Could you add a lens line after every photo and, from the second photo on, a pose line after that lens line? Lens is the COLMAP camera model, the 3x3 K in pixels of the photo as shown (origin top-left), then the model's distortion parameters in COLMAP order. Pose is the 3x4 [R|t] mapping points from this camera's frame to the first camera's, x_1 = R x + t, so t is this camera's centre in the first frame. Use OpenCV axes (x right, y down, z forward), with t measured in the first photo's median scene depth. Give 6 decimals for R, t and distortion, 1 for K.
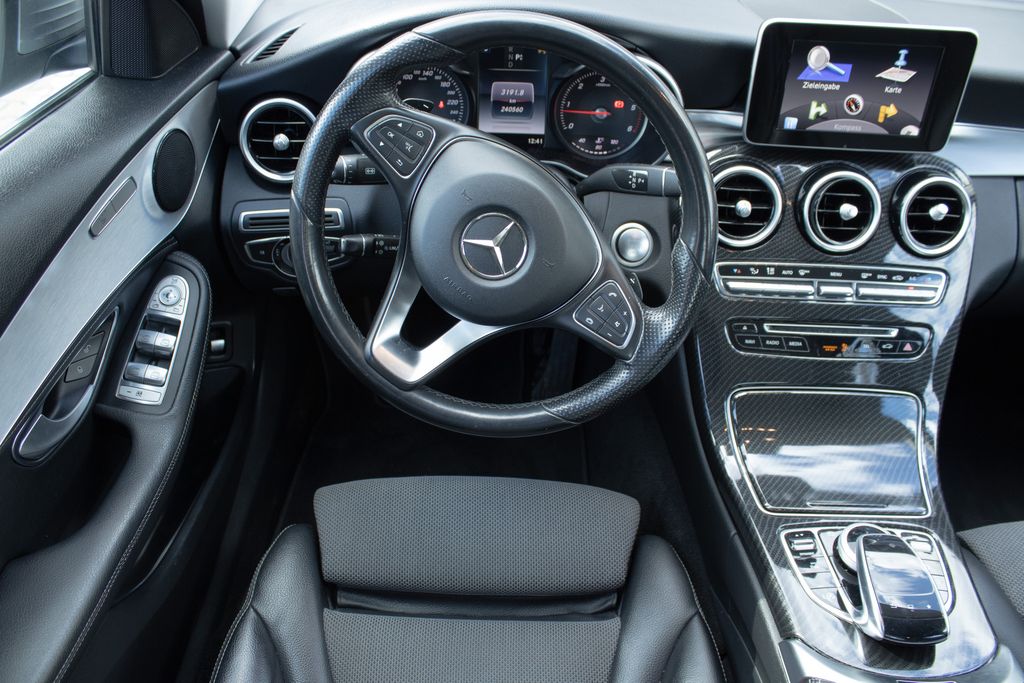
lens RADIAL K [[846.8, 0, 504.8], [0, 846.8, 347.7], [0, 0, 1]] dist [-0.167563, 0.136602]
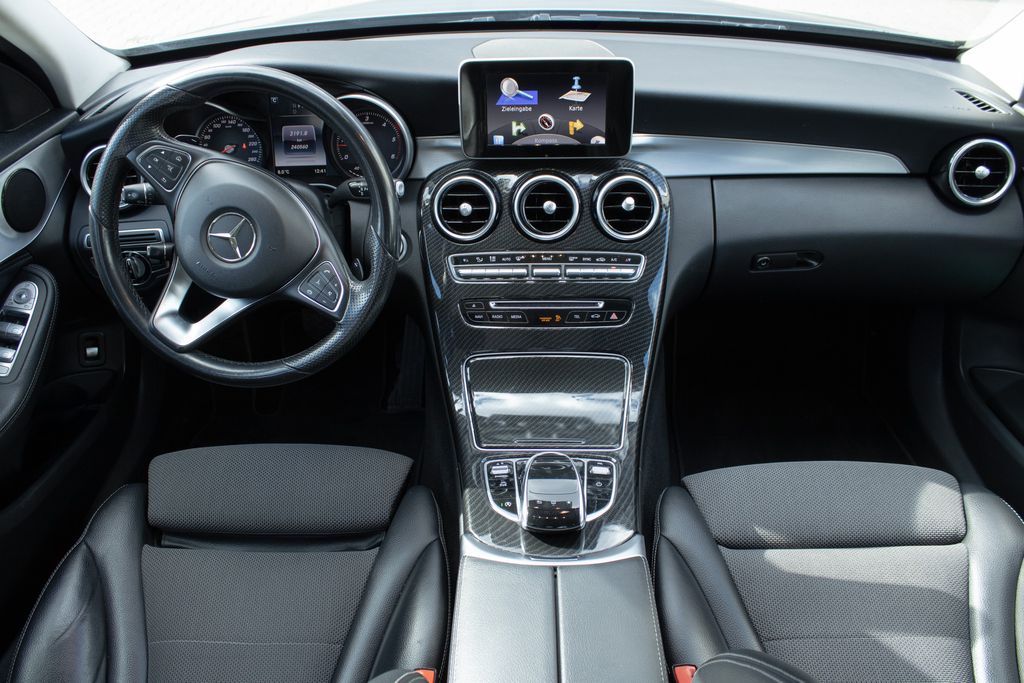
lens RADIAL K [[846.8, 0, 504.7], [0, 846.8, 344.7], [0, 0, 1]] dist [-0.167563, 0.136602]
pose [[0.999208, -0.037252, -0.014001, 0.356548], [0.035771, 0.994909, -0.094217, 0.156059], [0.017439, 0.093641, 0.995453, -0.240059]]
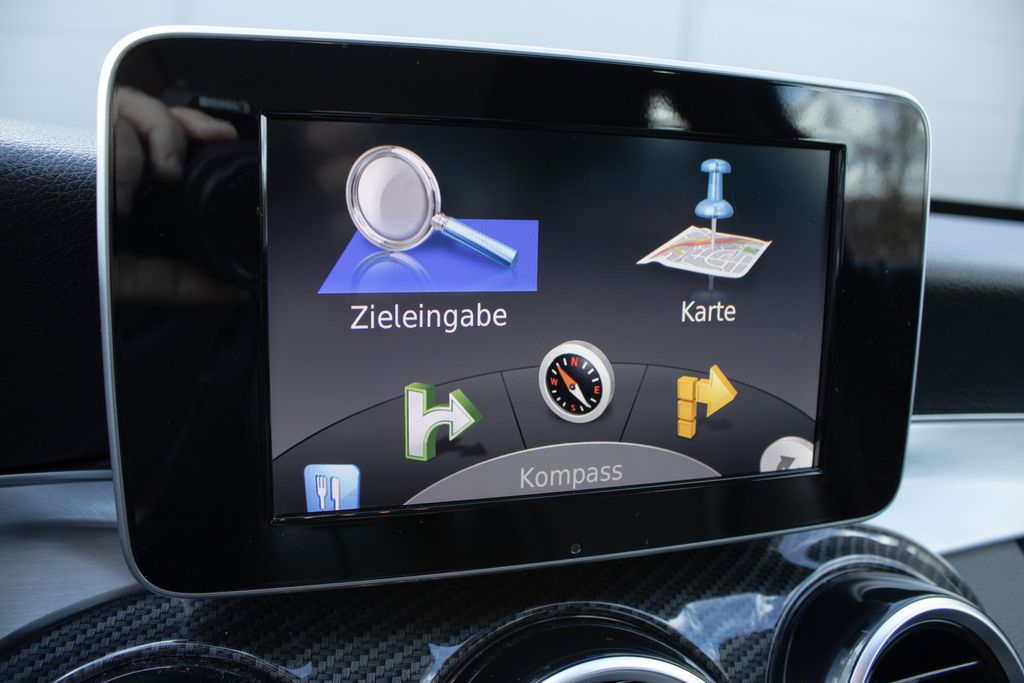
lens RADIAL K [[846.8, 0, 515.0], [0, 846.8, 346.3], [0, 0, 1]] dist [-0.167563, 0.136602]
pose [[0.947143, -0.054820, 0.316092, 0.317867], [0.184002, 0.899948, -0.395268, -0.202170], [-0.262798, 0.432537, 0.862467, 0.752624]]
